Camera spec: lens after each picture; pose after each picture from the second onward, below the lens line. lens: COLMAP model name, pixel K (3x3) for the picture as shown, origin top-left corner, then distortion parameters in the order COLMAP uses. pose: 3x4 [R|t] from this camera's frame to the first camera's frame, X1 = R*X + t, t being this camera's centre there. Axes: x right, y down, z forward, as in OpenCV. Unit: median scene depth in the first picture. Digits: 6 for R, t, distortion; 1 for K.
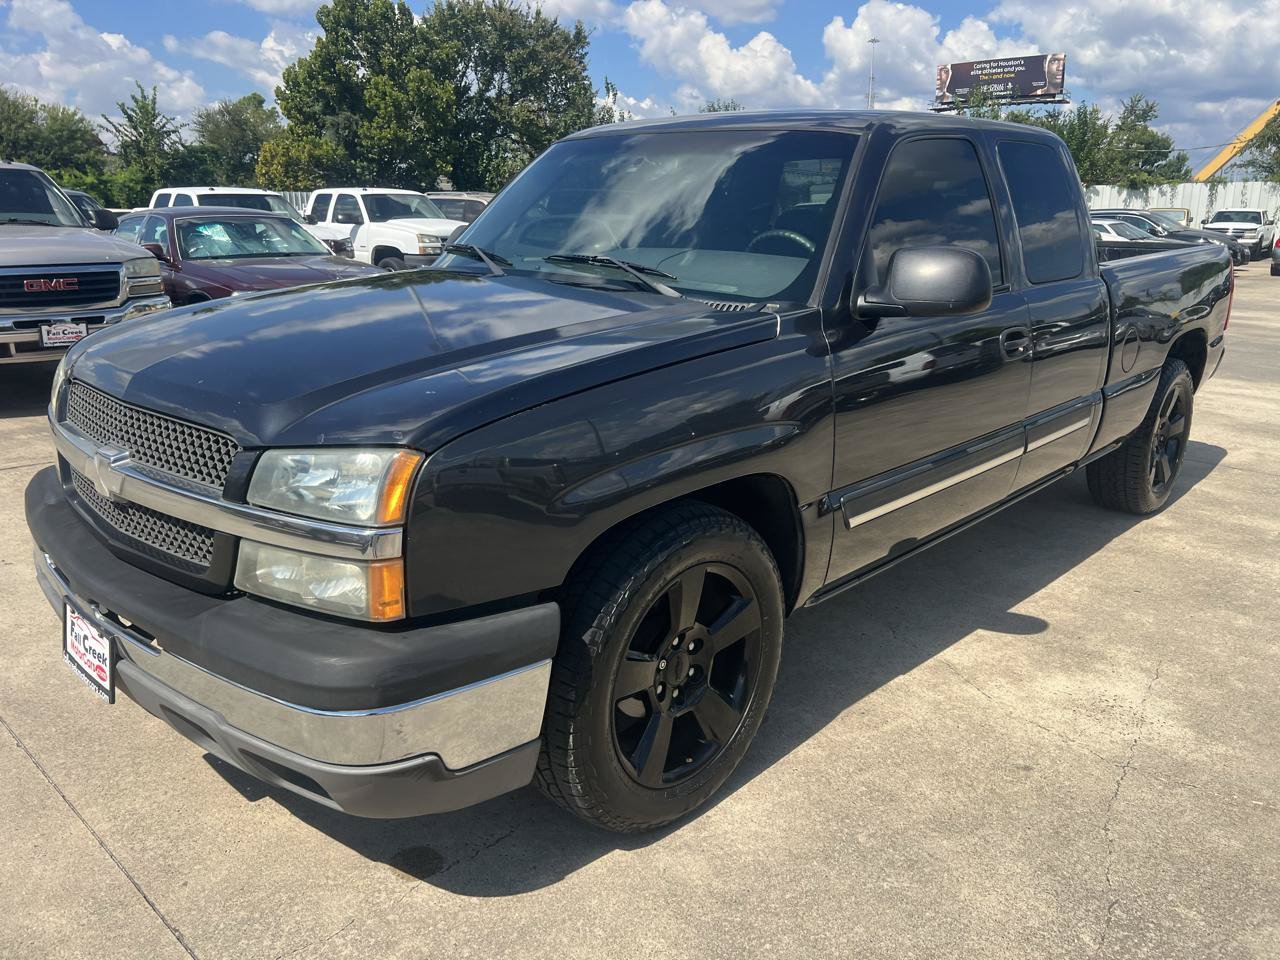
lens RADIAL K [[970.3, 0, 643.5], [0, 970.3, 476.1], [0, 0, 1]] dist [0.040644, -0.049343]
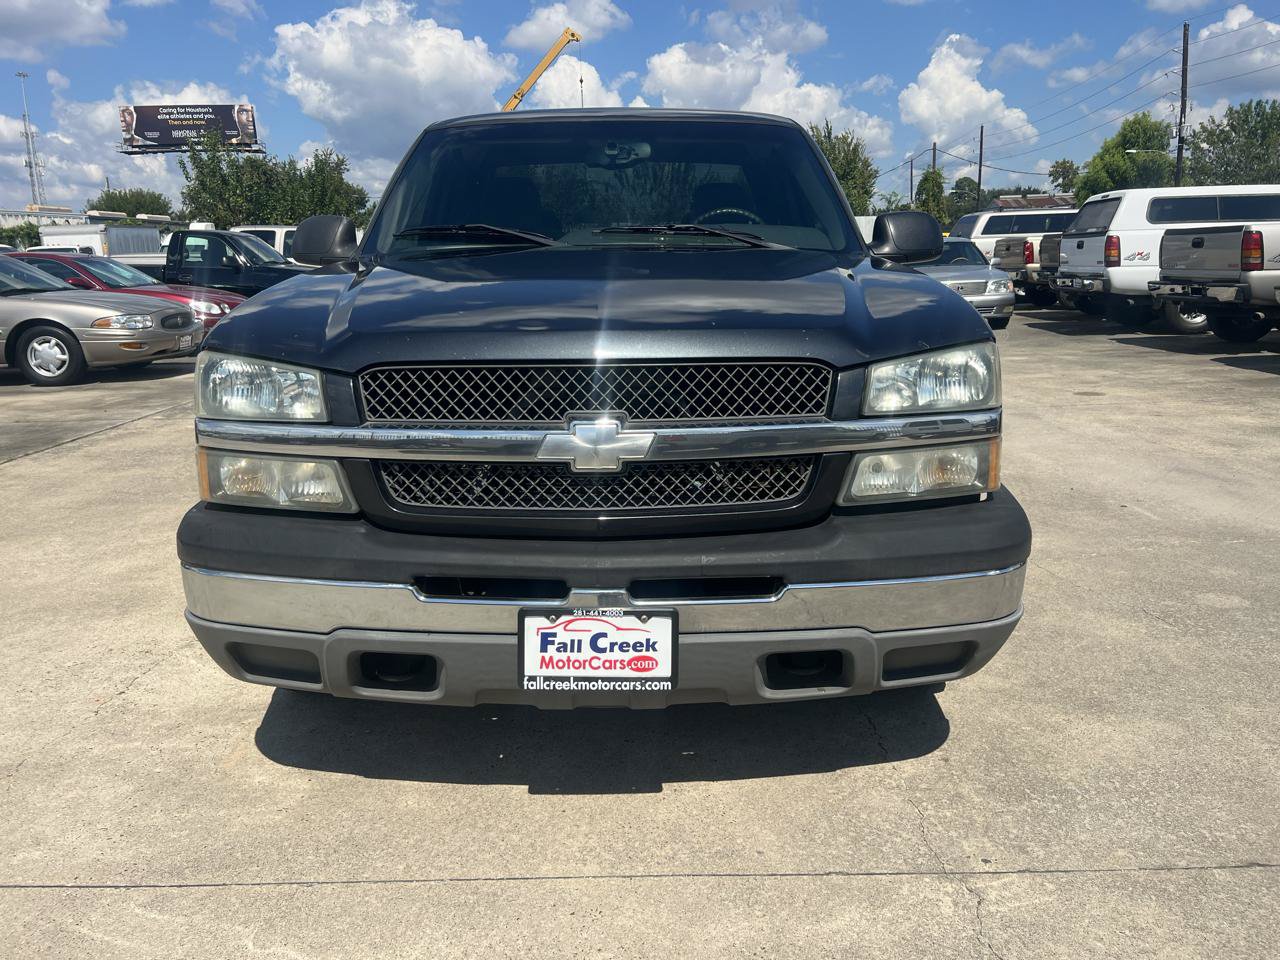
lens RADIAL K [[970.3, 0, 638.3], [0, 970.3, 465.1], [0, 0, 1]] dist [0.040644, -0.049343]
pose [[0.726454, -0.165023, 0.667107, -0.489022], [0.202130, 0.979109, 0.022091, 0.002059], [-0.656817, 0.118794, 0.744634, 0.143203]]
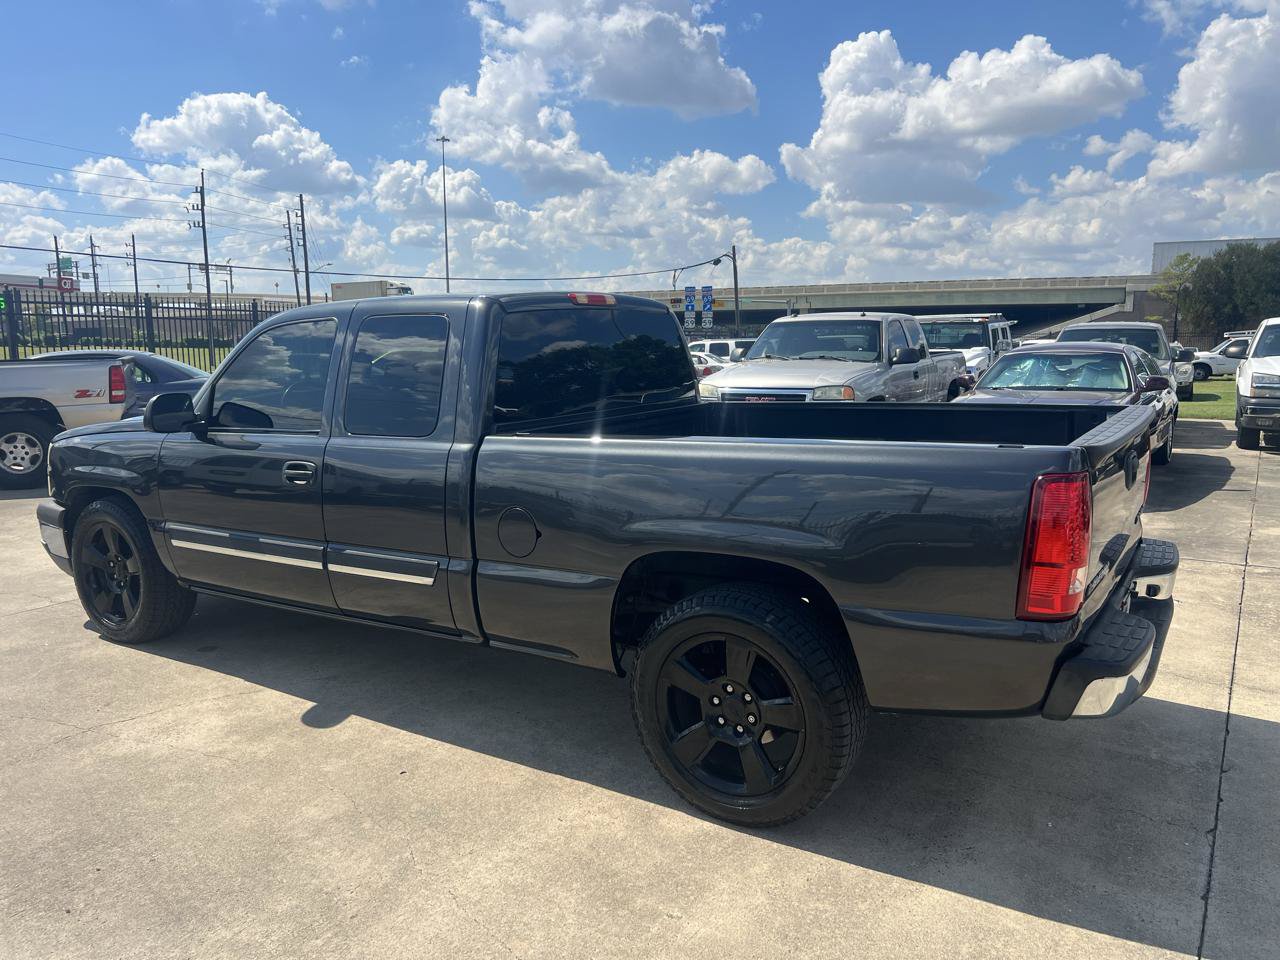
lens RADIAL K [[970.3, 0, 640.0], [0, 970.3, 481.0], [0, 0, 1]] dist [0.040644, -0.049343]
pose [[0.185363, 0.138152, -0.972910, 1.137847], [-0.246482, 0.964954, 0.090061, -0.234243], [0.951256, 0.223110, 0.212919, 0.765226]]
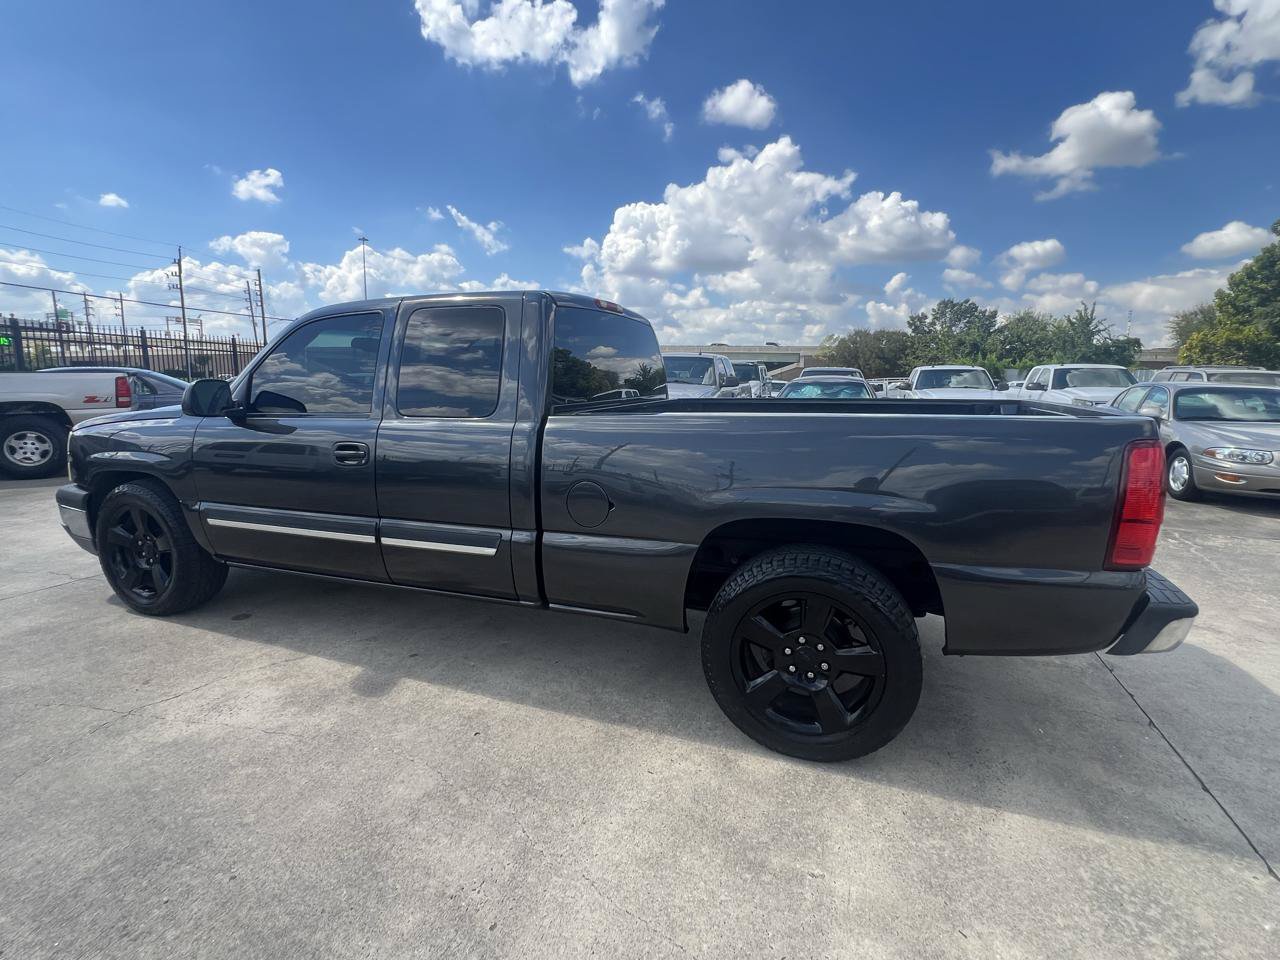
lens RADIAL K [[619.2, 0, 638.6], [0, 619.2, 470.8], [0, 0, 1]] dist [-0.005112, 0.002674]
pose [[0.392757, 0.136005, -0.909530, 0.884346], [-0.249943, 0.967563, 0.036751, -0.163388], [0.885026, 0.212896, 0.414011, 0.664510]]
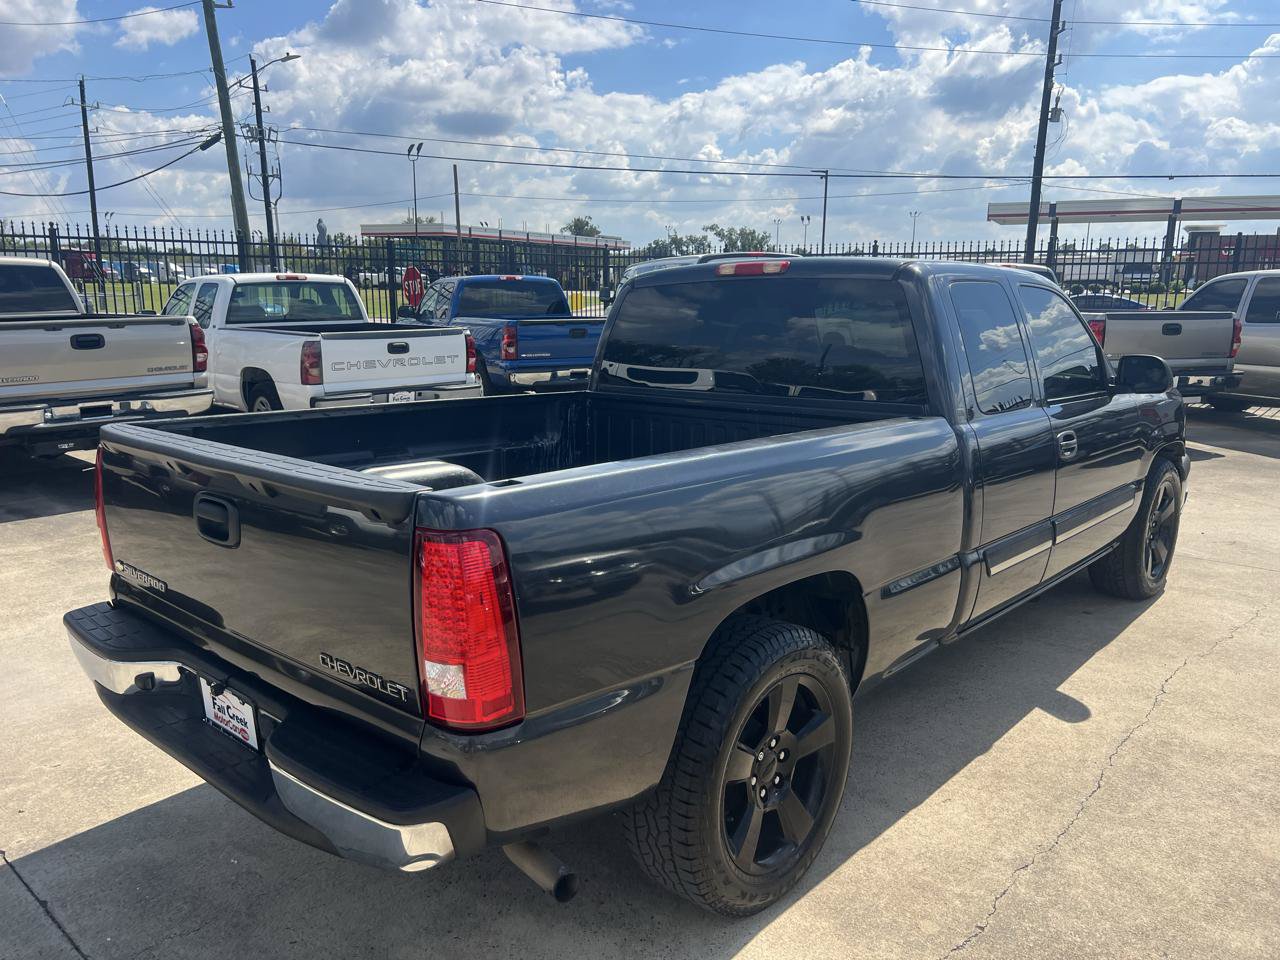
lens RADIAL K [[970.3, 0, 643.4], [0, 970.3, 479.9], [0, 0, 1]] dist [0.040644, -0.049343]
pose [[-0.999874, -0.002086, -0.015712, 0.331448], [-0.008809, 0.897239, 0.441457, -0.501142], [0.013176, 0.441540, -0.897145, 1.667273]]
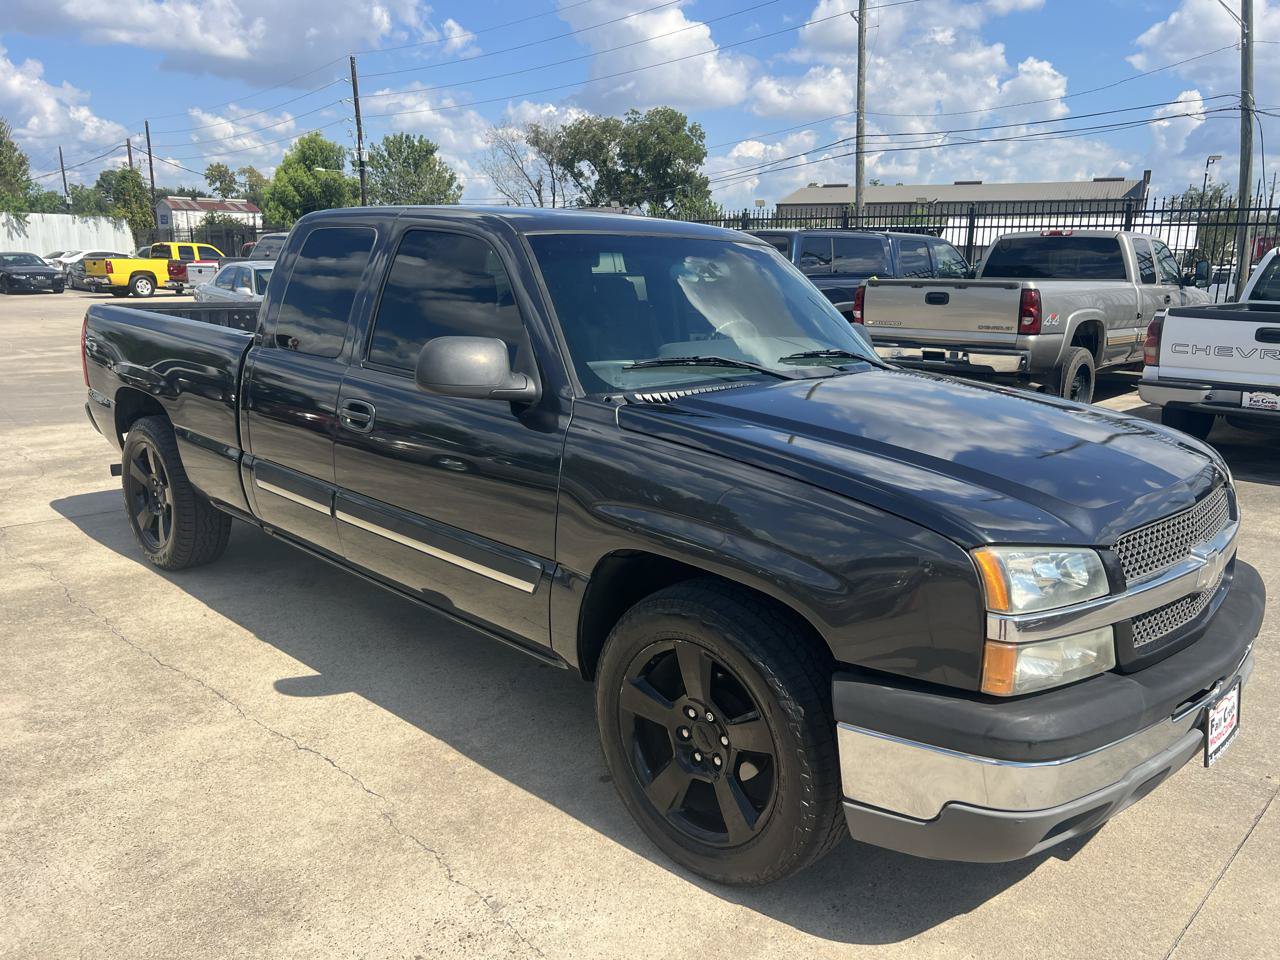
lens RADIAL K [[970.3, 0, 640.0], [0, 970.3, 479.4], [0, 0, 1]] dist [0.040644, -0.049343]
pose [[0.016831, -0.228503, 0.973398, -0.733837], [0.243861, 0.945074, 0.217637, -0.227823], [-0.969664, 0.233711, 0.071629, 0.680639]]
